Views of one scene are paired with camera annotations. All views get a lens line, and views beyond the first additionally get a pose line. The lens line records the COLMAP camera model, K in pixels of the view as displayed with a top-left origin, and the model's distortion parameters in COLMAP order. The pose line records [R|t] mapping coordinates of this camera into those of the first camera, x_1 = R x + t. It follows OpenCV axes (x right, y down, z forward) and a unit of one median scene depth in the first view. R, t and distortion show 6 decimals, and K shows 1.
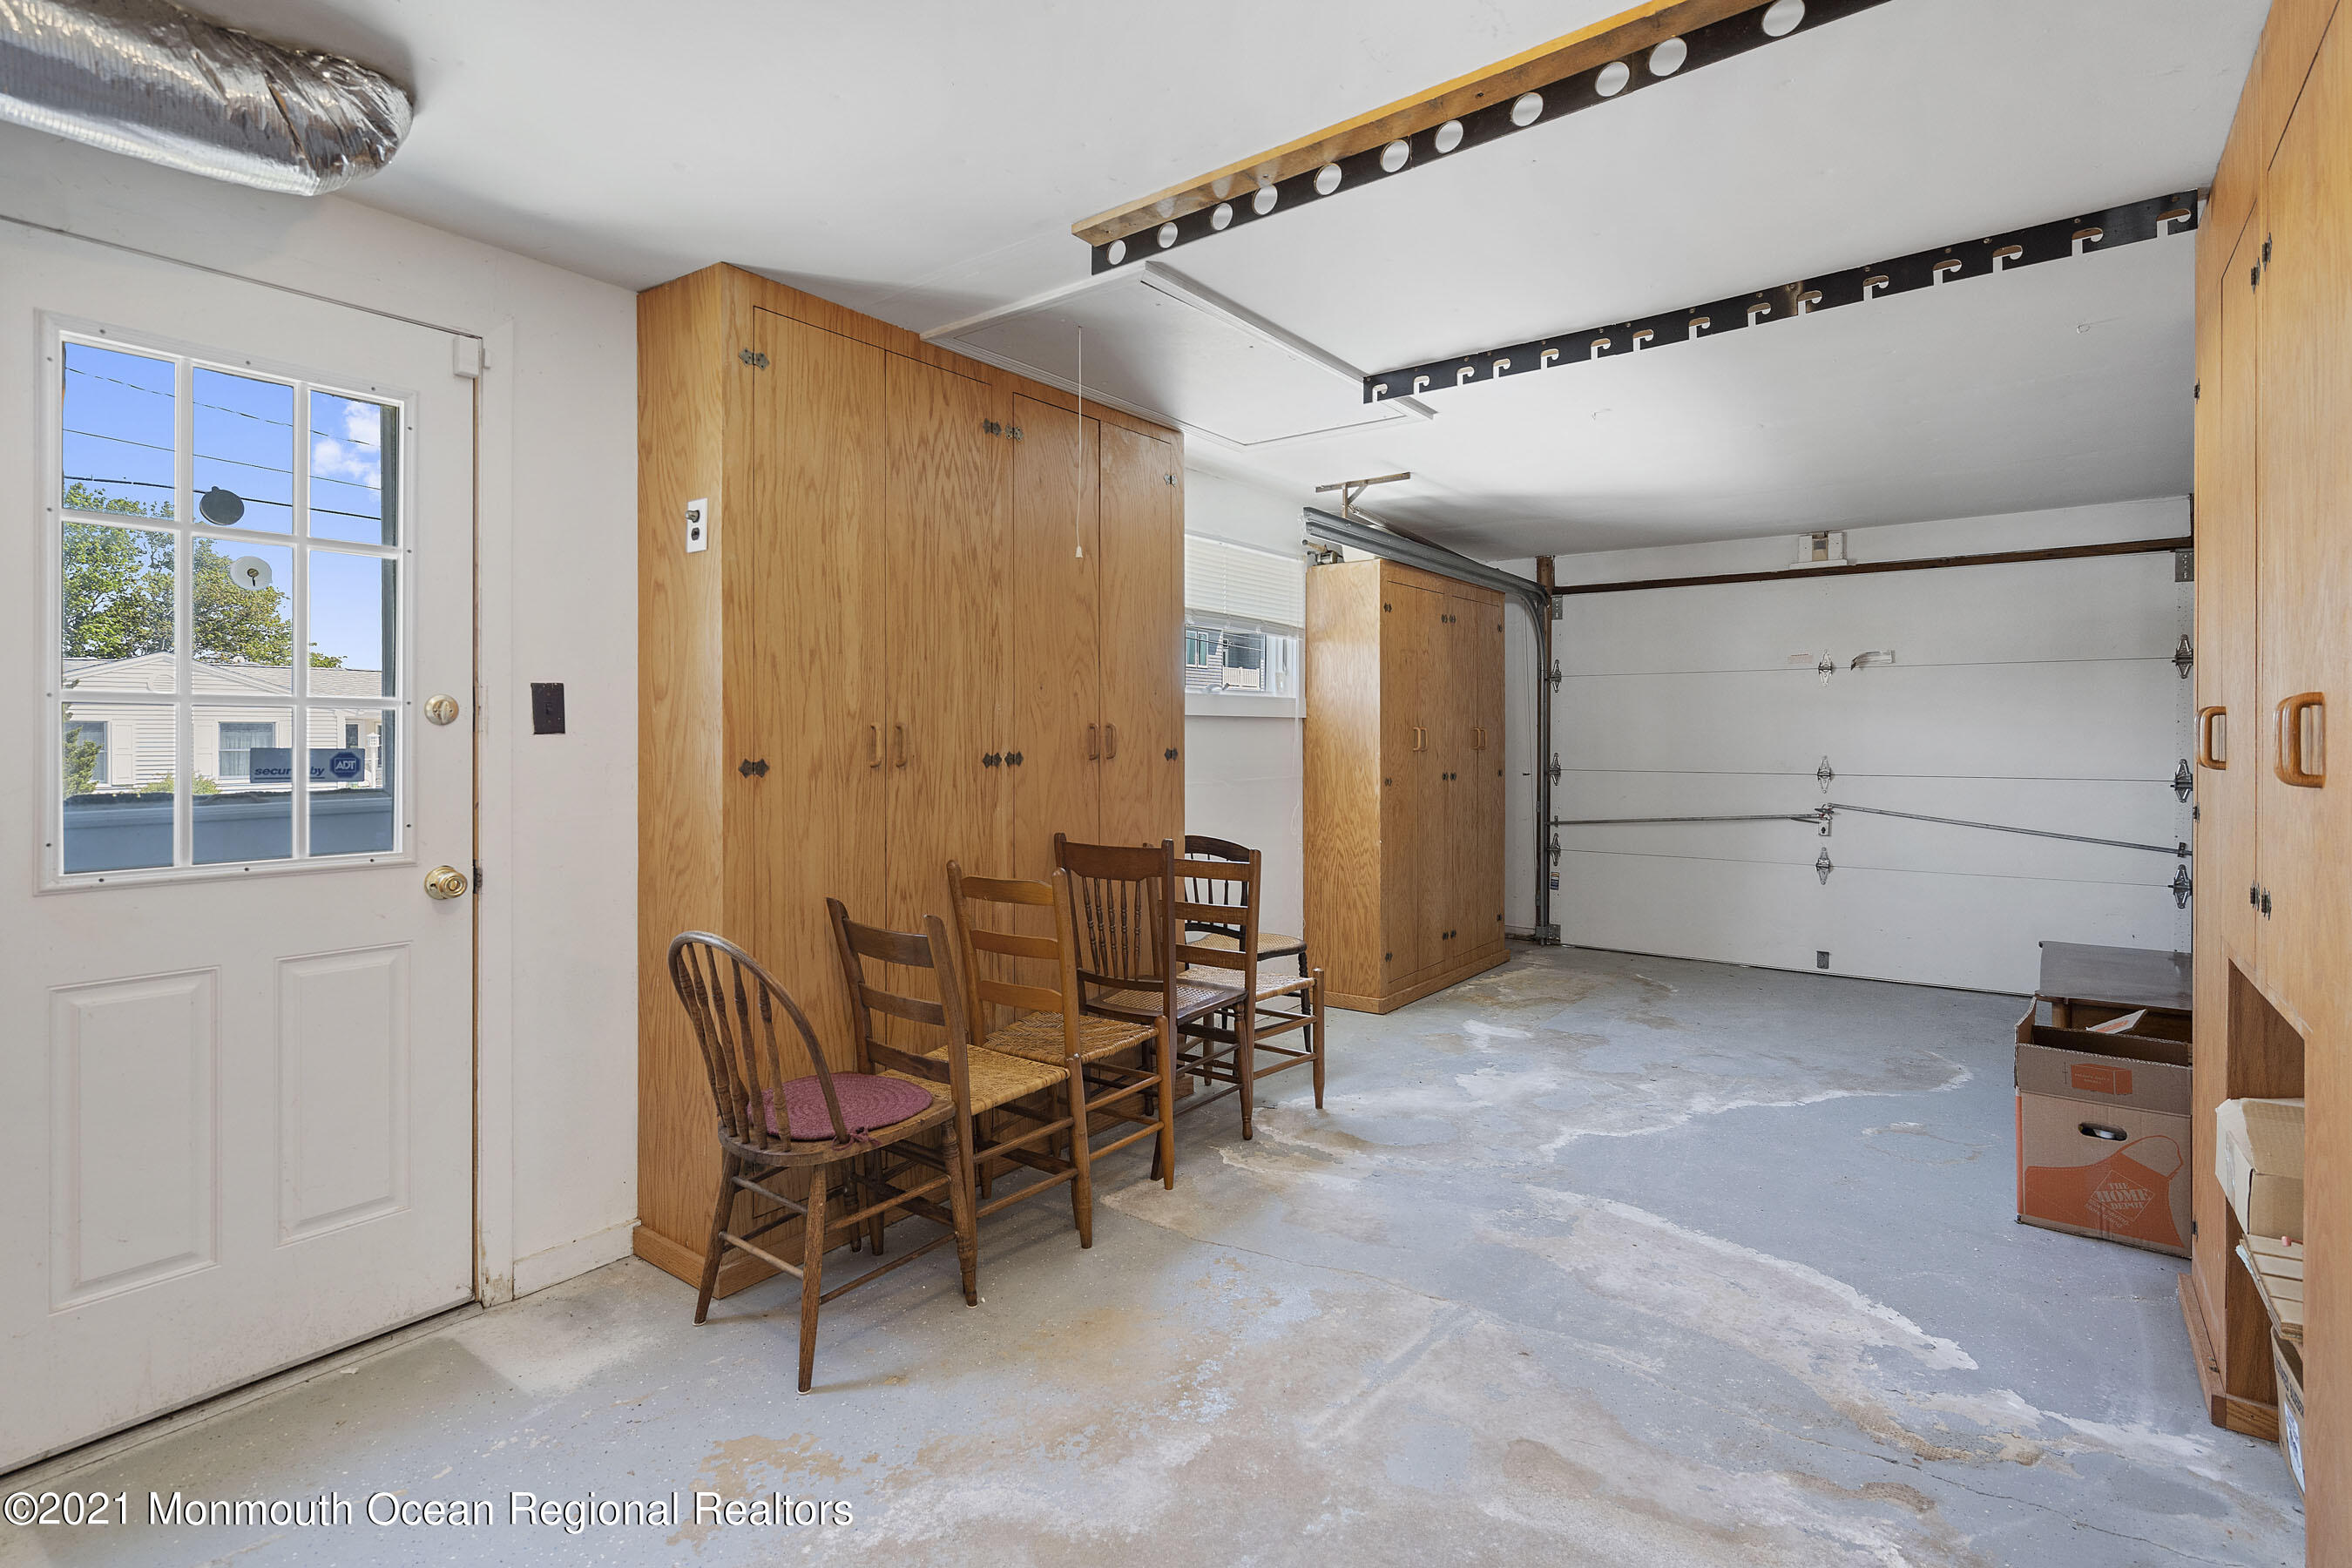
lens RADIAL K [[1136.9, 0, 1171.5], [0, 1136.9, 767.1], [0, 0, 1]] dist [-0.001099, 0.000205]
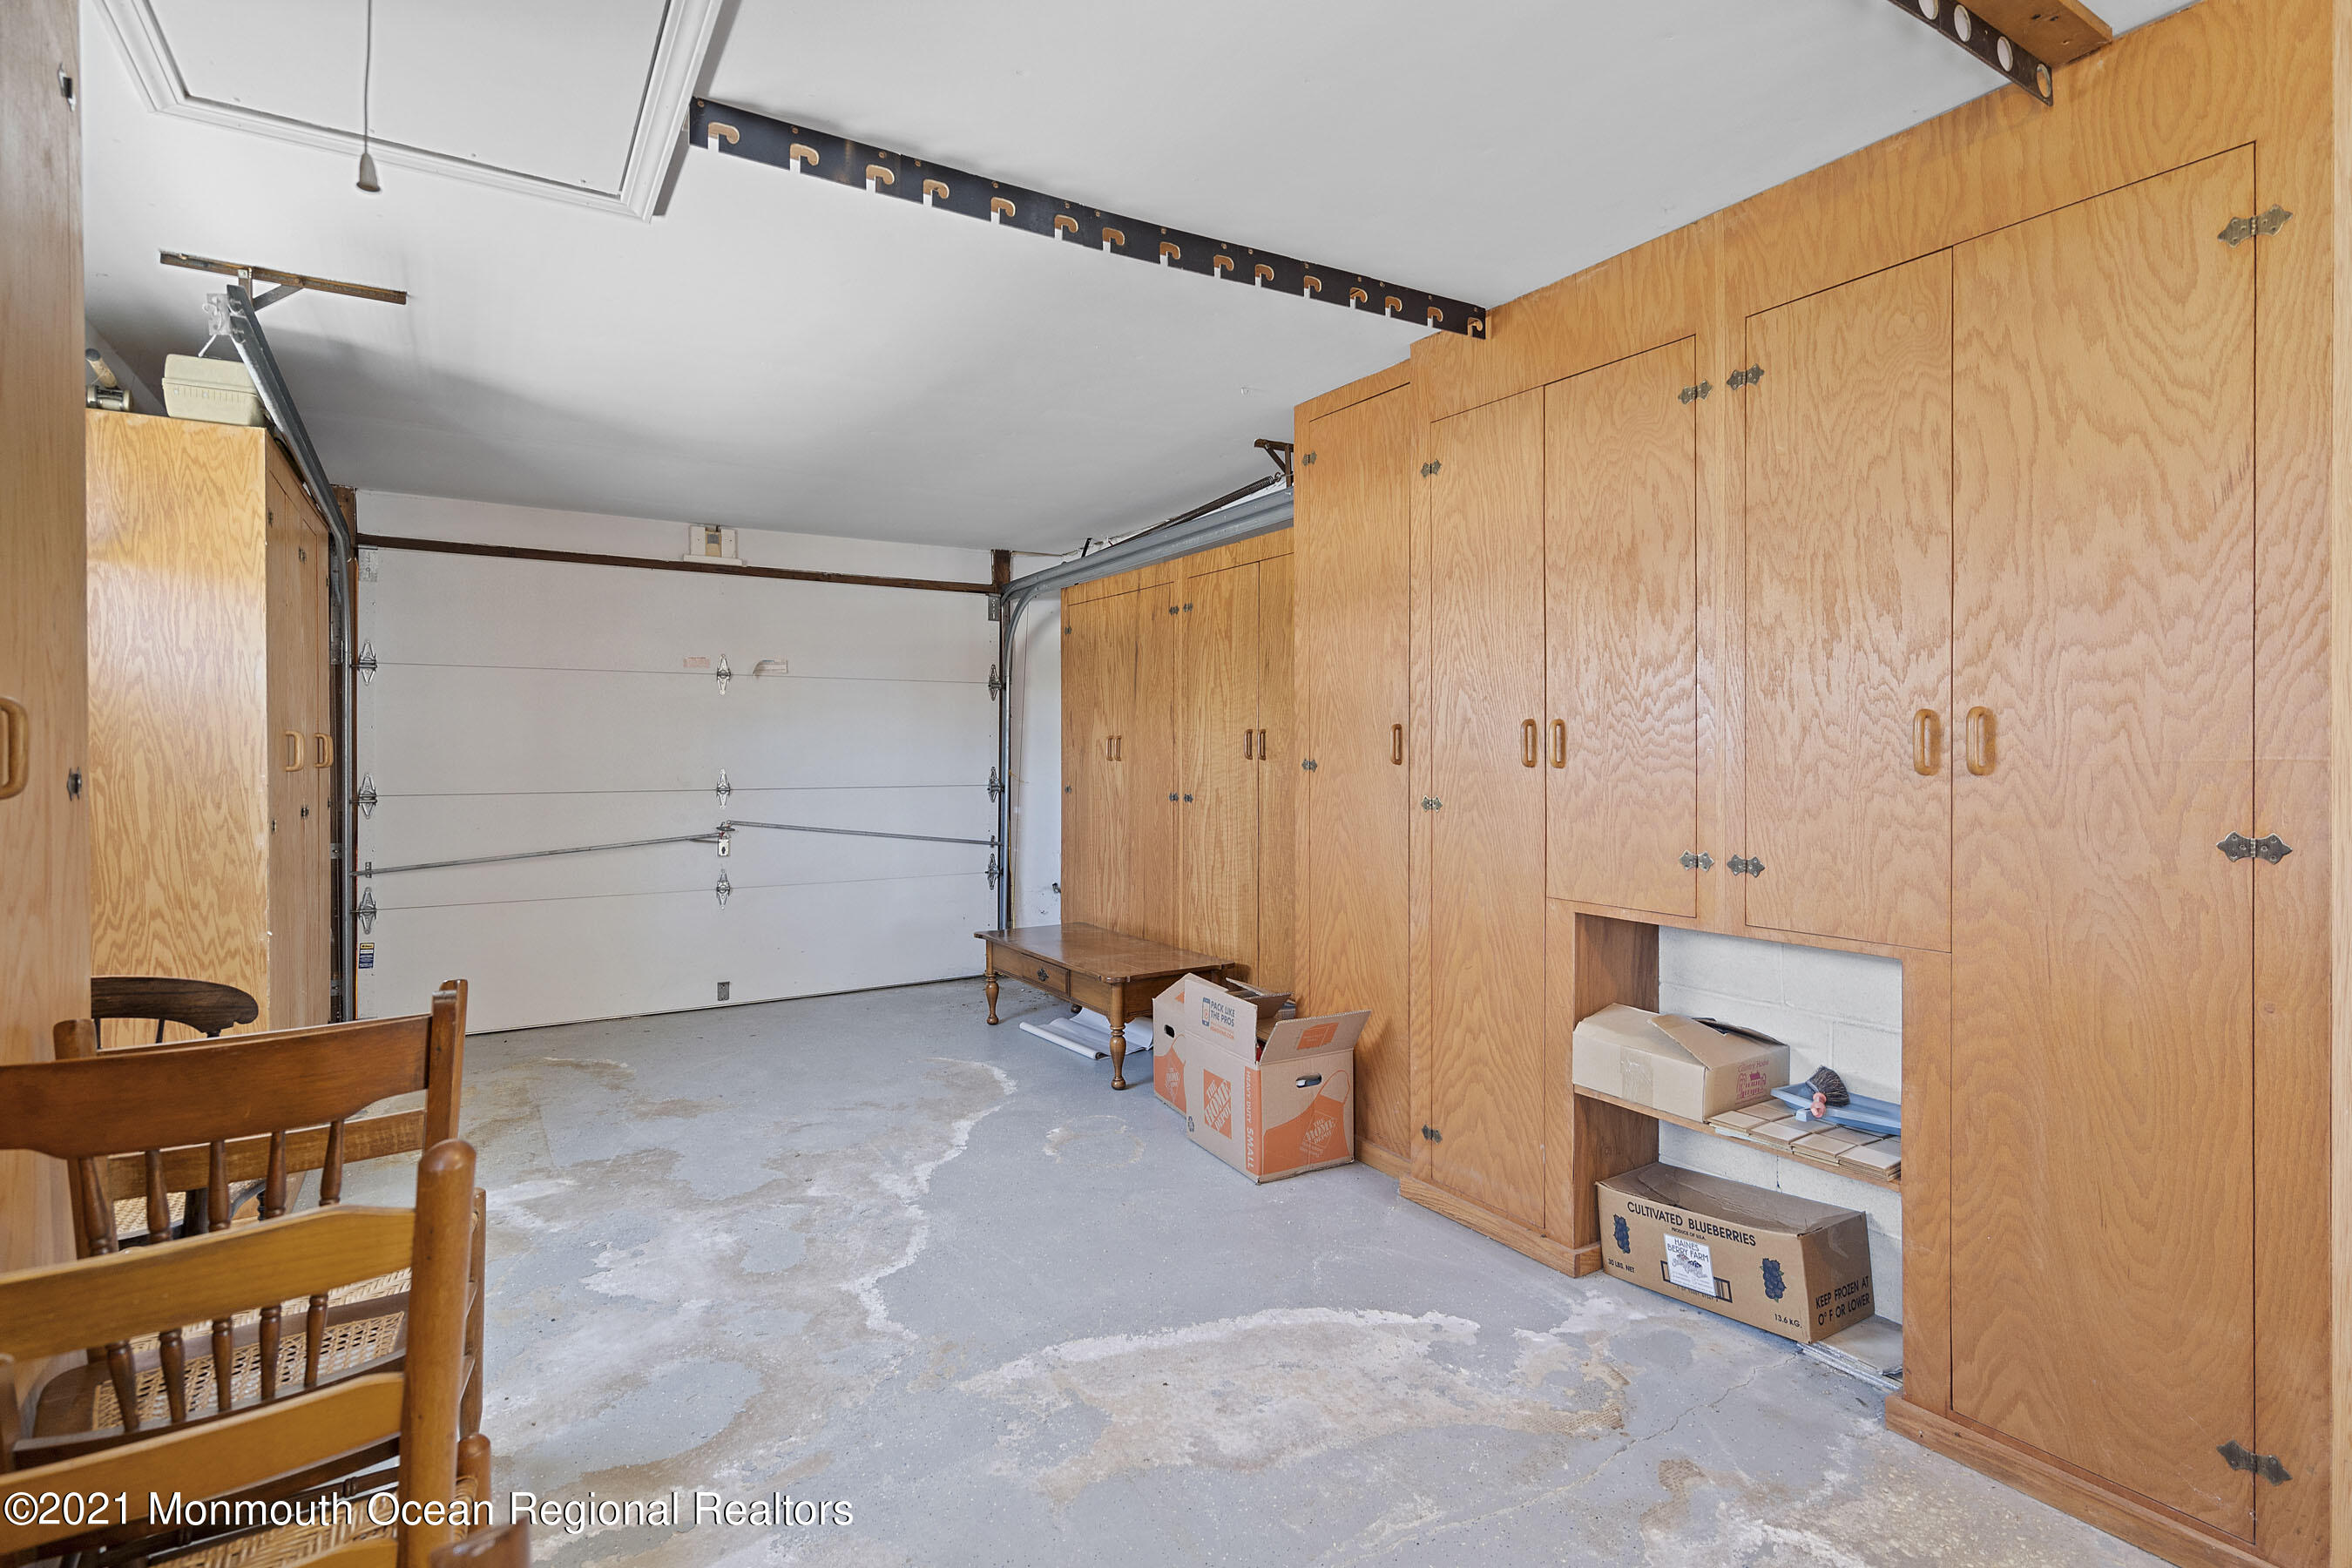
lens RADIAL K [[1136.9, 0, 1171.5], [0, 1136.9, 767.1], [0, 0, 1]] dist [-0.001099, 0.000205]
pose [[0.362932, -0.013643, 0.931716, -0.249036], [0.027393, 0.999617, 0.003967, -0.008649], [-0.931413, 0.024083, 0.363167, 0.541786]]
